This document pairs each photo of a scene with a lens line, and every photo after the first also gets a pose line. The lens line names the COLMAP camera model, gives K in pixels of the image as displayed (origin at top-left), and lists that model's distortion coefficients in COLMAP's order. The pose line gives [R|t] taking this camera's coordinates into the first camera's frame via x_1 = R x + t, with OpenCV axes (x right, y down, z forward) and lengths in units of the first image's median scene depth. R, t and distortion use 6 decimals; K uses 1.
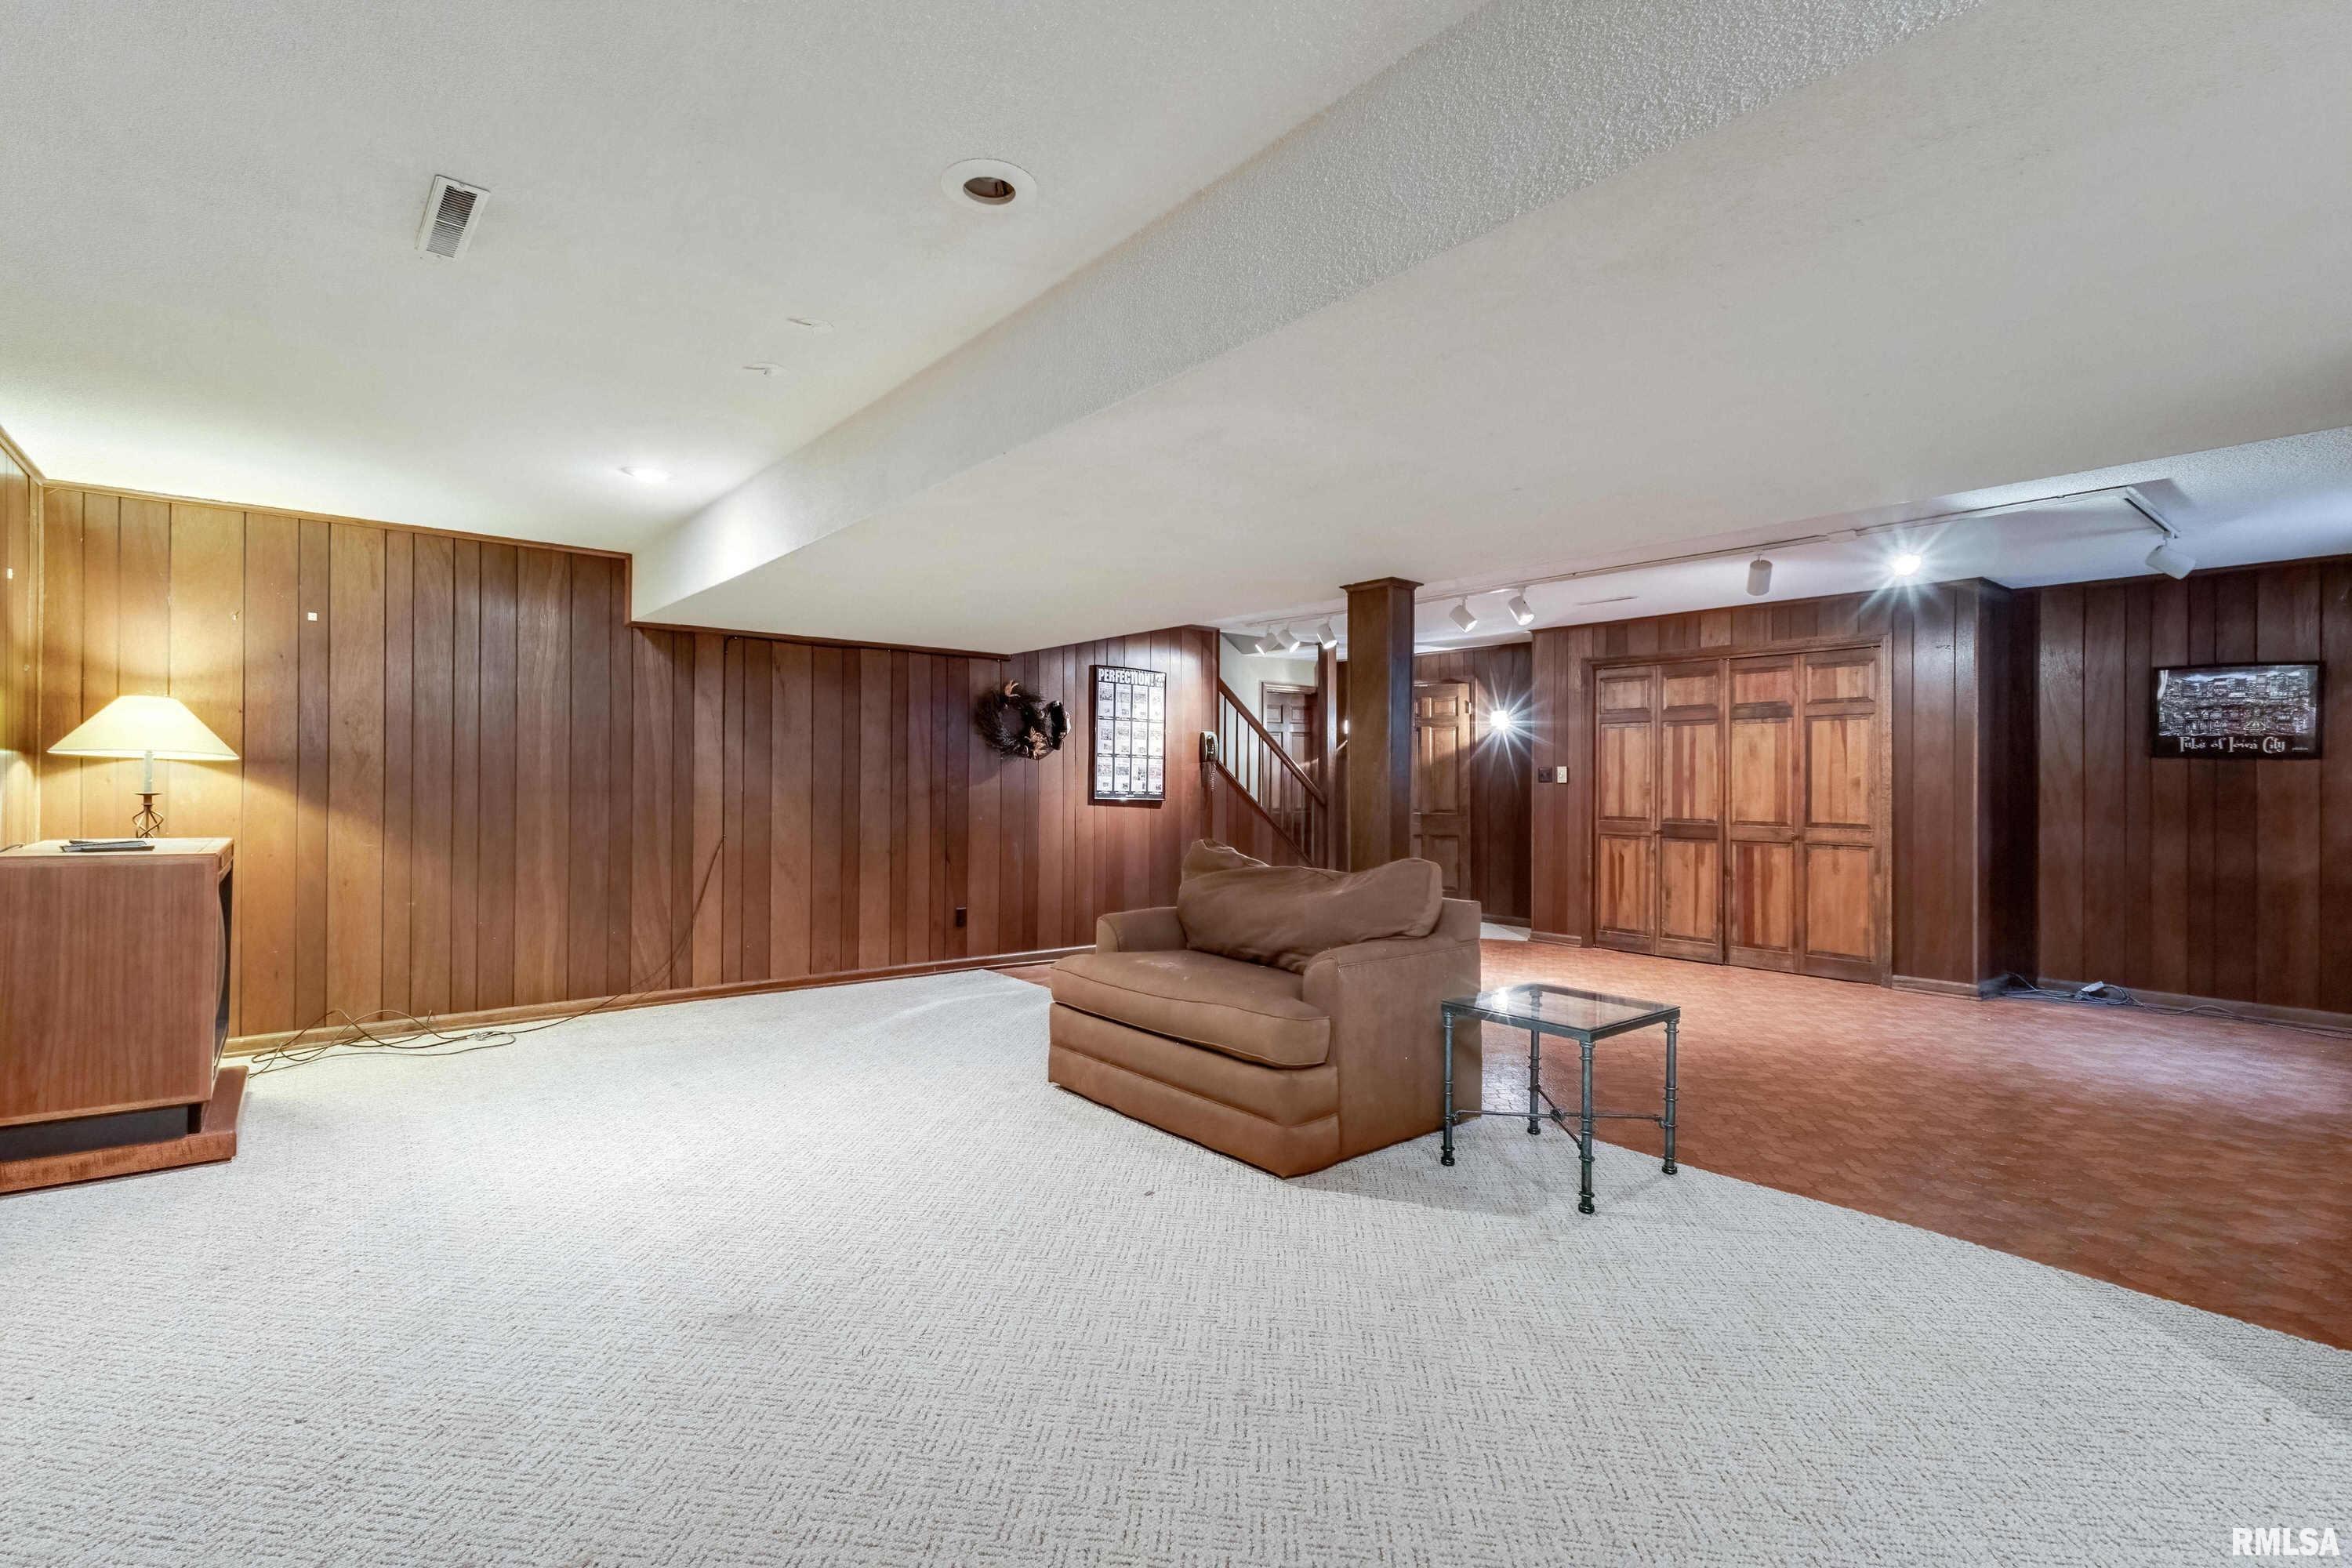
lens RADIAL K [[1084.4, 0, 1169.8], [0, 1084.4, 773.3], [0, 0, 1]] dist [0.001584, -0.000319]
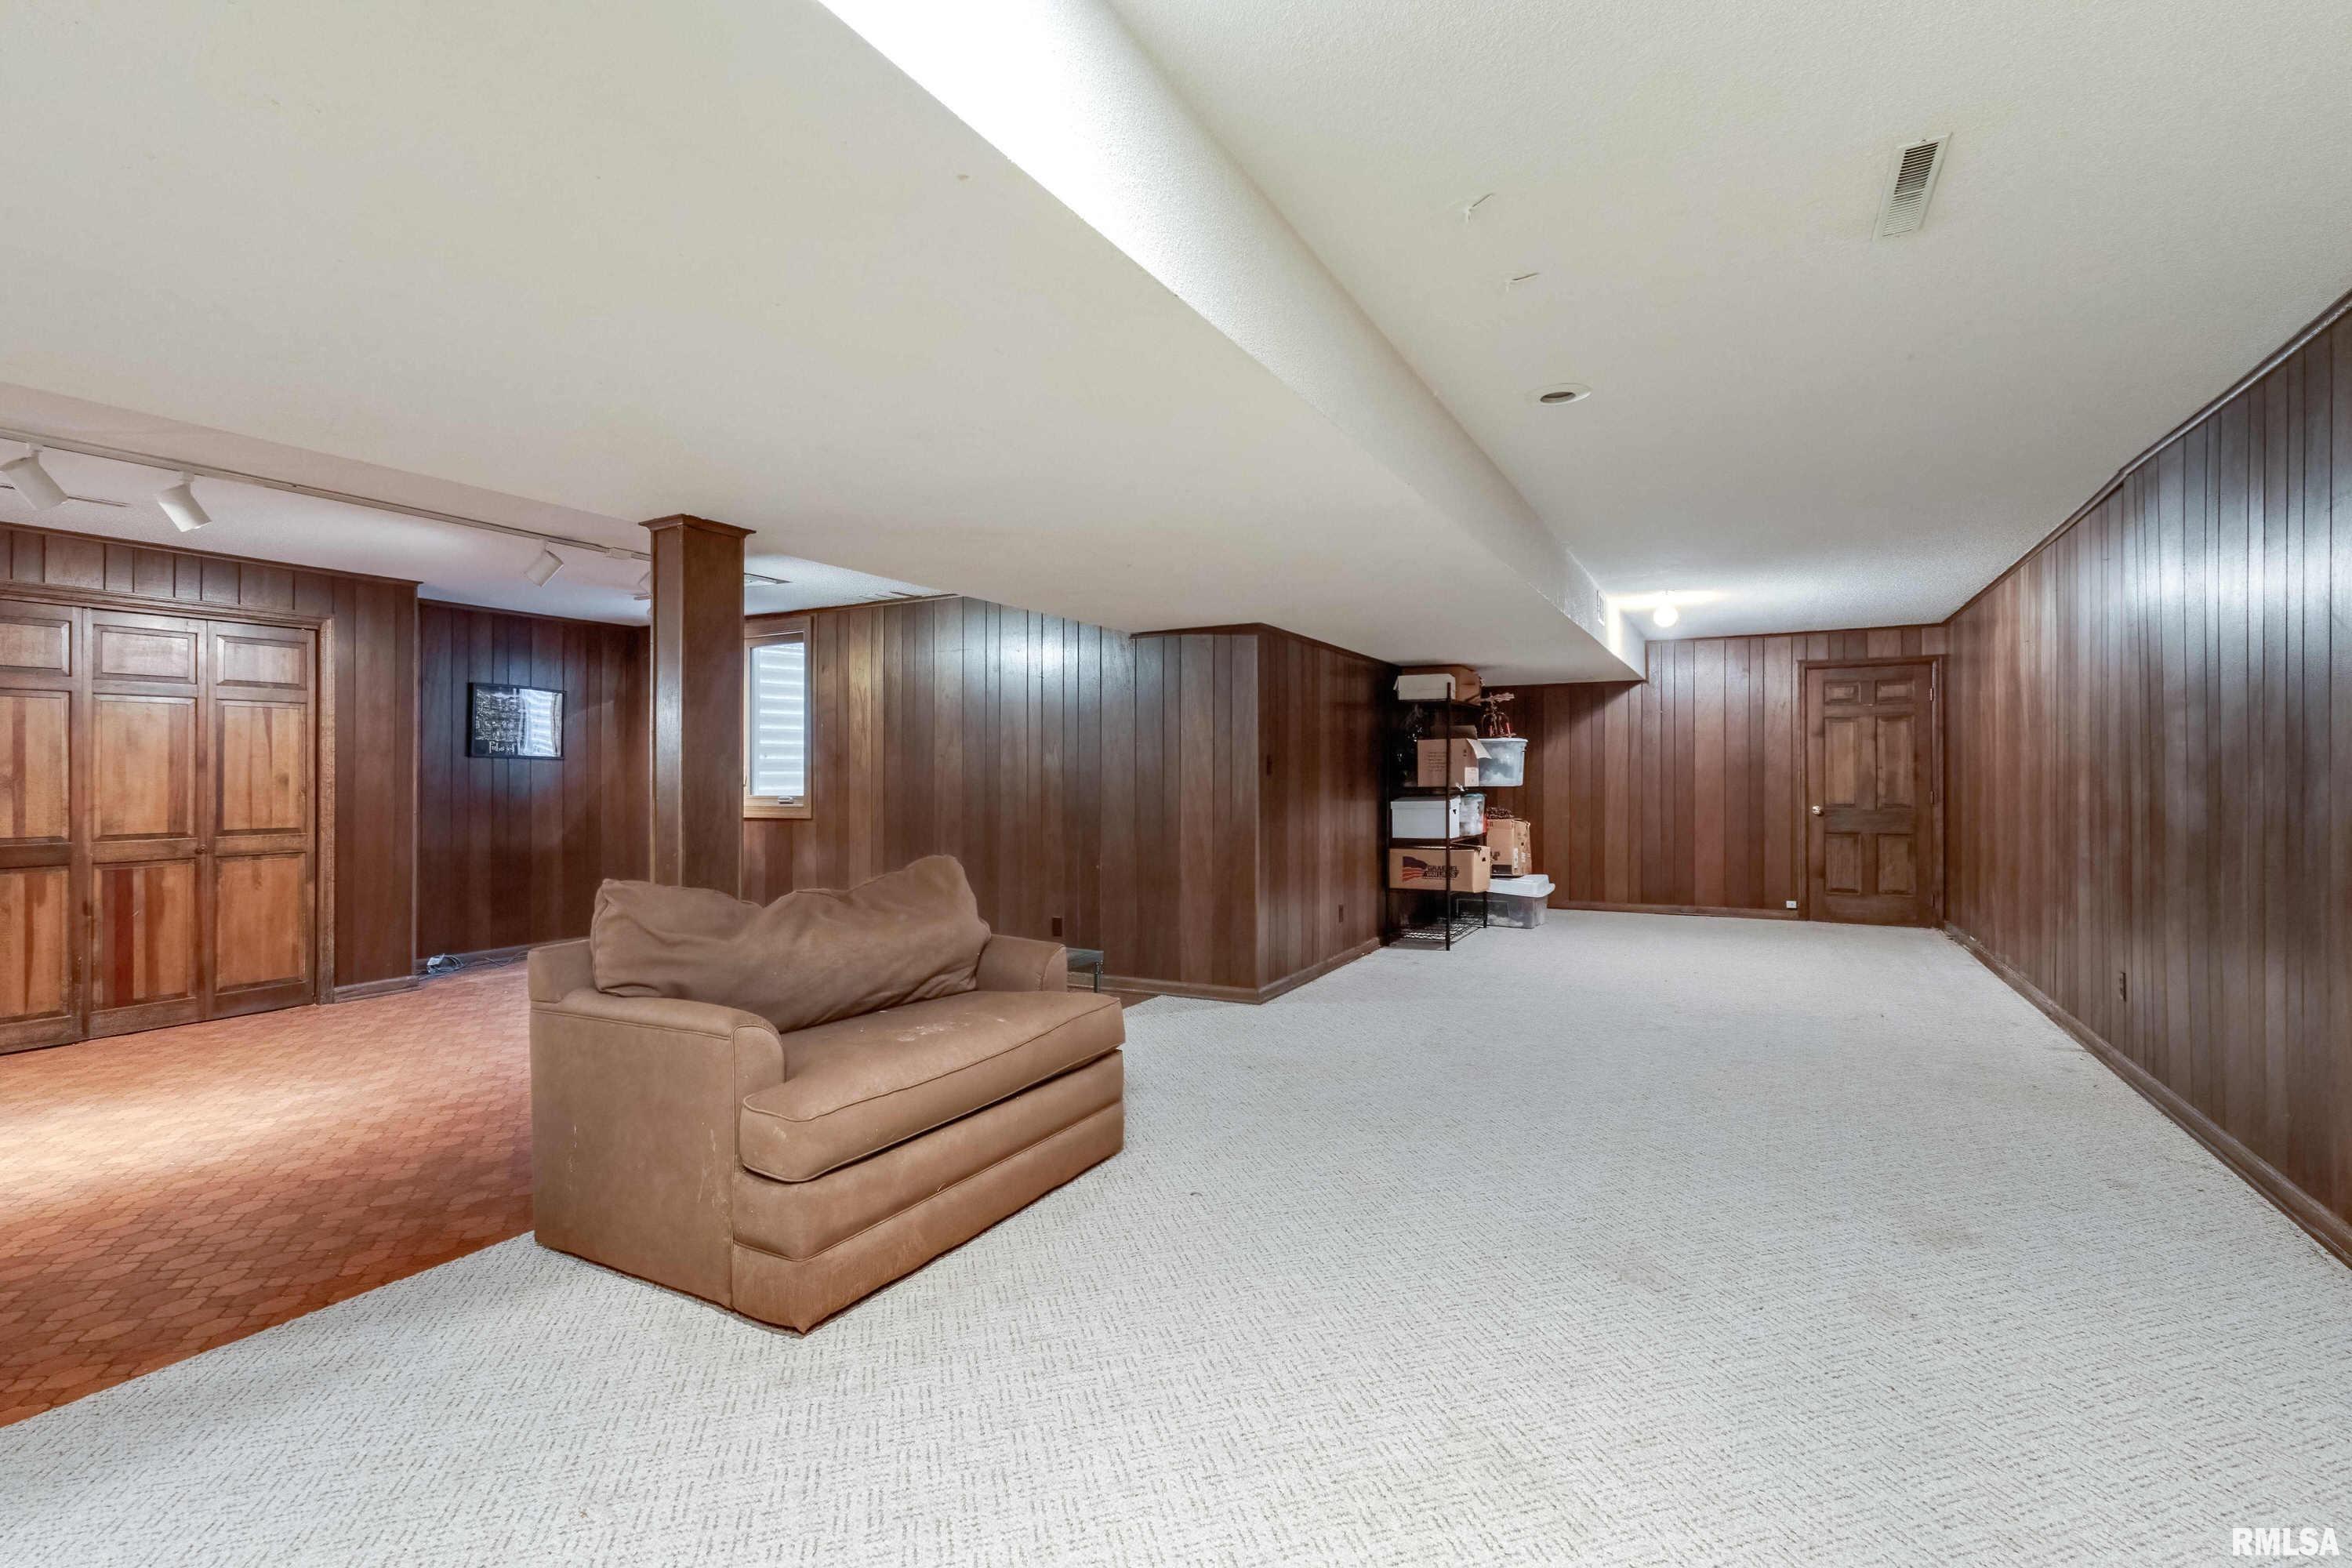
lens RADIAL K [[1084.4, 0, 1169.8], [0, 1084.4, 773.3], [0, 0, 1]] dist [0.001584, -0.000319]
pose [[-0.382497, -0.000577, 0.923957, -0.416990], [-0.002454, 0.999997, -0.000391, 0.001259], [-0.923954, -0.002416, -0.382497, 0.630891]]
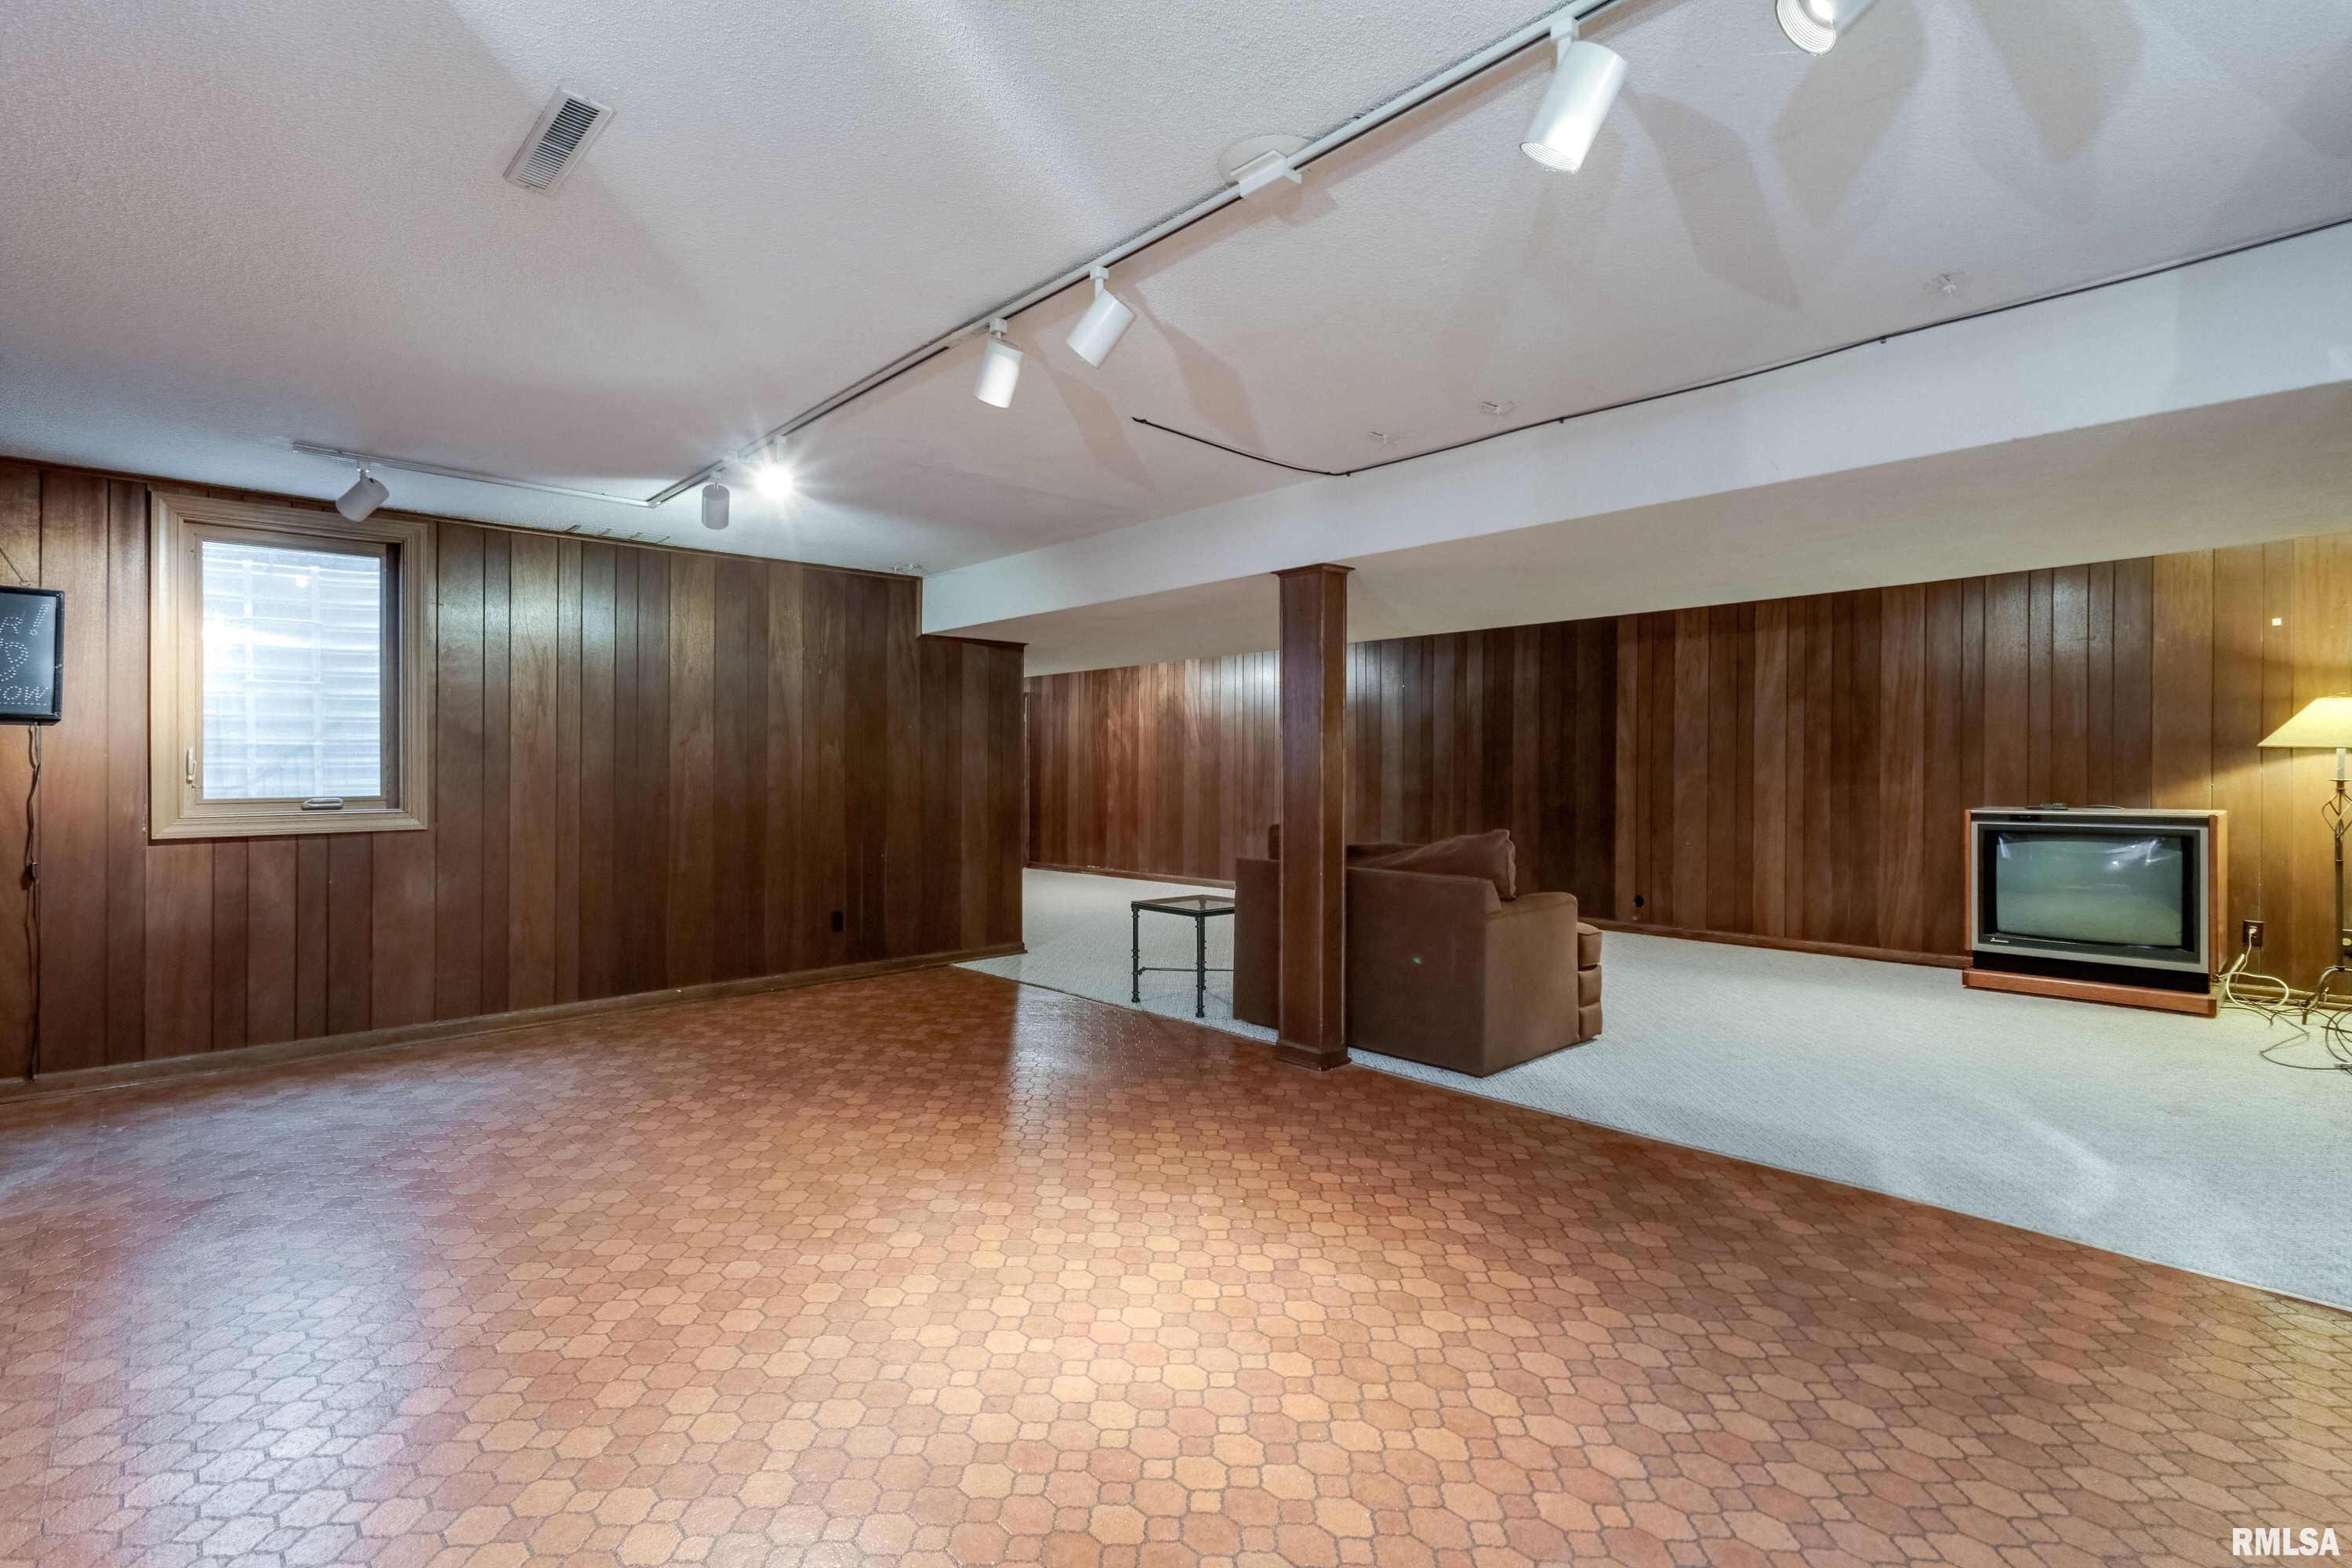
lens RADIAL K [[1084.4, 0, 1169.8], [0, 1084.4, 773.3], [0, 0, 1]] dist [0.001584, -0.000319]
pose [[-0.997723, -0.003371, -0.067365, 0.238283], [-0.003198, 0.999991, -0.002673, 0.009403], [0.067373, -0.002451, -0.997725, 1.263317]]
